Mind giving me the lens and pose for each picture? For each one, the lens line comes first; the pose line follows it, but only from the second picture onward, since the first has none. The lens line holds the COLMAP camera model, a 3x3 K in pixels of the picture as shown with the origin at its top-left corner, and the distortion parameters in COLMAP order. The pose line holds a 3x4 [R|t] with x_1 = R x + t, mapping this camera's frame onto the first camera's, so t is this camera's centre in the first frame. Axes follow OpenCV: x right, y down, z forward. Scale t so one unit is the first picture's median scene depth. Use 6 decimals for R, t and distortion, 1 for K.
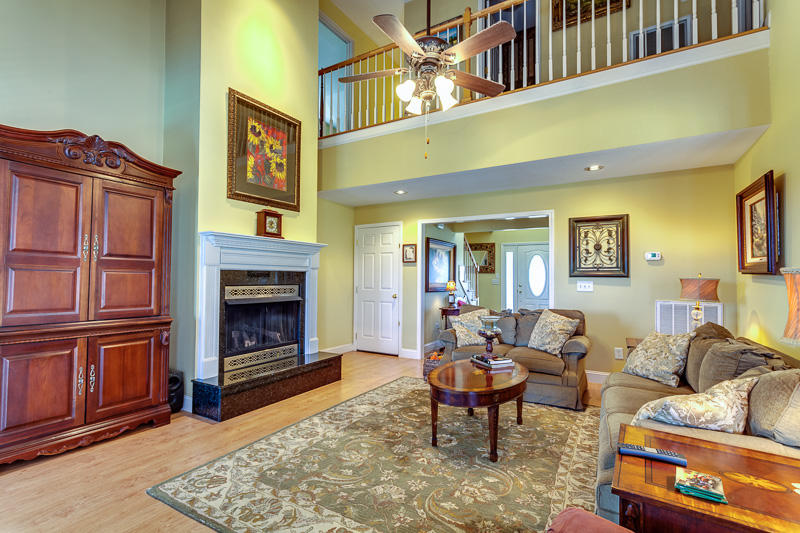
lens RADIAL K [[378.4, 0, 398.5], [0, 378.4, 269.0], [0, 0, 1]] dist [0.001716, 0.002178]
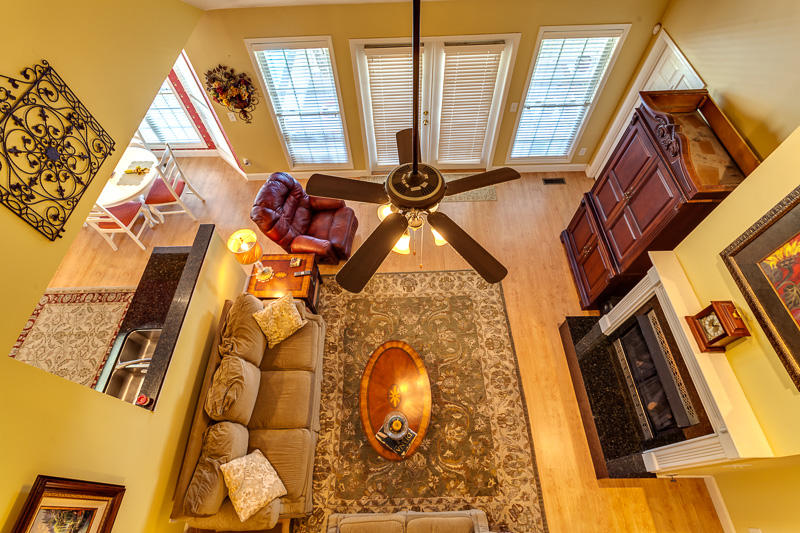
lens RADIAL K [[378.4, 0, 398.5], [0, 378.4, 269.0], [0, 0, 1]] dist [0.001716, 0.002178]
pose [[-0.854721, 0.448637, -0.261105, 0.257029], [0.039880, 0.558276, 0.828696, -0.749119], [0.517553, 0.697892, -0.495062, 0.999543]]
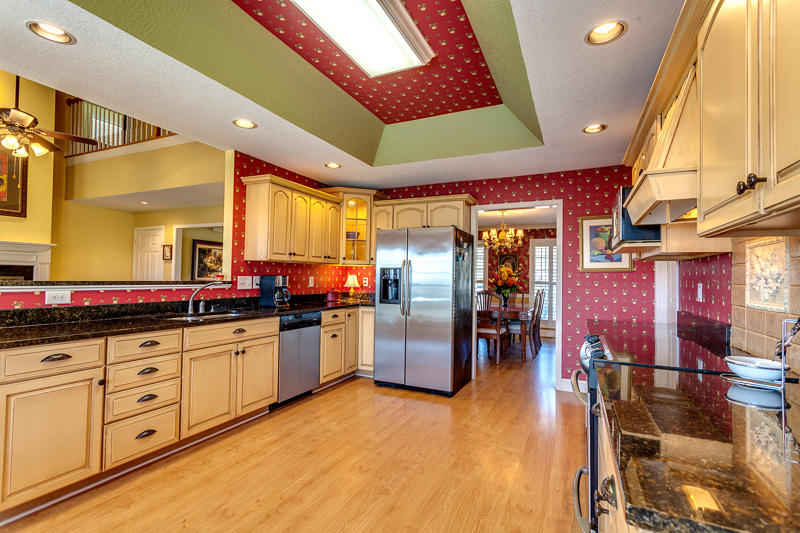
lens RADIAL K [[378.4, 0, 398.5], [0, 378.4, 269.0], [0, 0, 1]] dist [0.001716, 0.002178]
pose [[0.995100, 0.012324, 0.098104, 0.957972], [-0.012978, 0.999898, 0.006030, -0.007184], [-0.098020, -0.007274, 0.995158, -0.414608]]
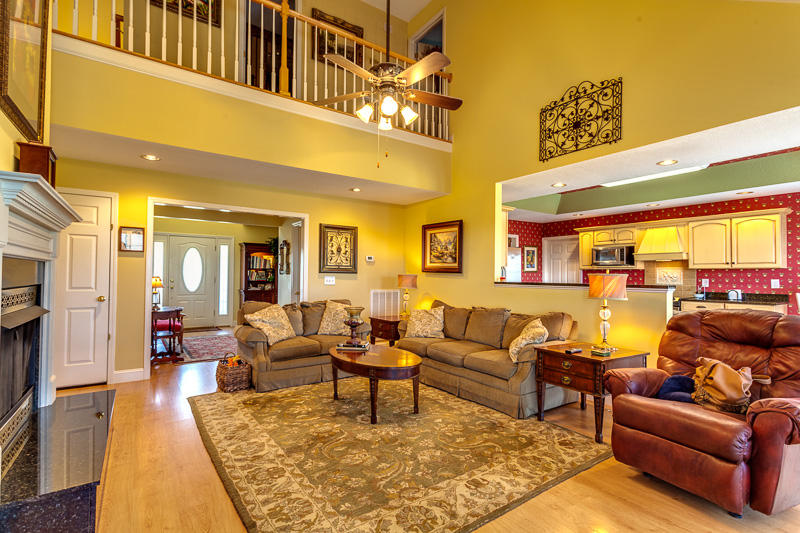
lens RADIAL K [[378.4, 0, 398.5], [0, 378.4, 269.0], [0, 0, 1]] dist [0.001716, 0.002178]
pose [[0.415307, 0.013412, 0.909583, -0.629269], [-0.029763, 0.999556, -0.001149, 0.003322], [-0.909194, -0.026595, 0.415521, 0.329815]]
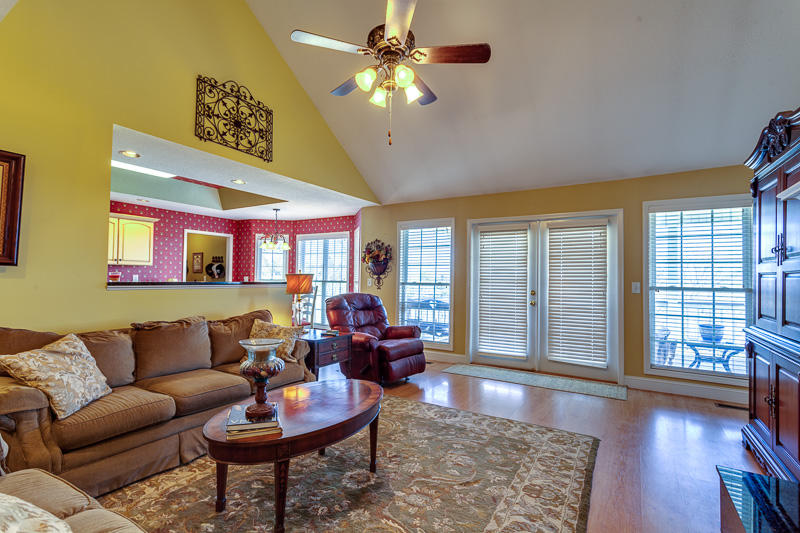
lens RADIAL K [[378.4, 0, 398.5], [0, 378.4, 269.0], [0, 0, 1]] dist [0.001716, 0.002178]
pose [[-0.999625, -0.020298, 0.018376, 0.021166], [-0.021226, 0.998432, -0.051801, 0.035036], [-0.017296, -0.052172, -0.998488, 1.306053]]
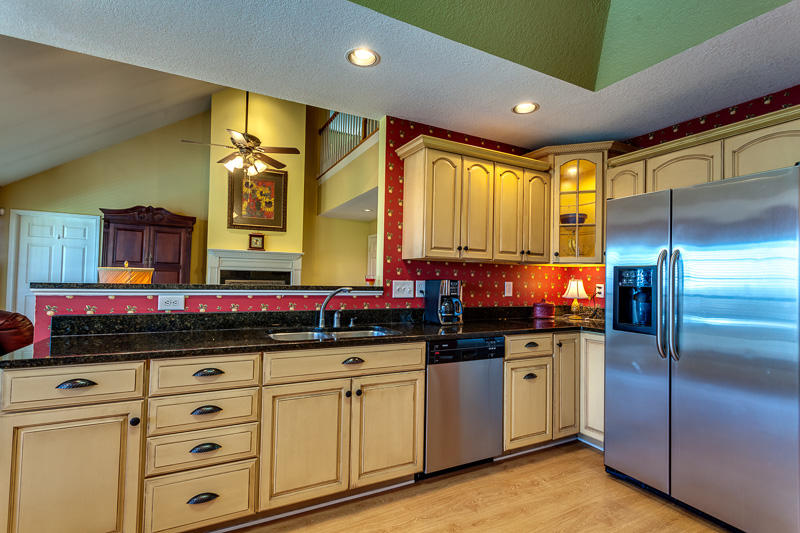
lens RADIAL K [[378.4, 0, 398.5], [0, 378.4, 269.0], [0, 0, 1]] dist [0.001716, 0.002178]
pose [[0.850454, -0.001790, -0.526046, 1.037080], [-0.001217, 0.999985, -0.005370, 0.003804], [0.526047, 0.005207, 0.850439, -0.041359]]
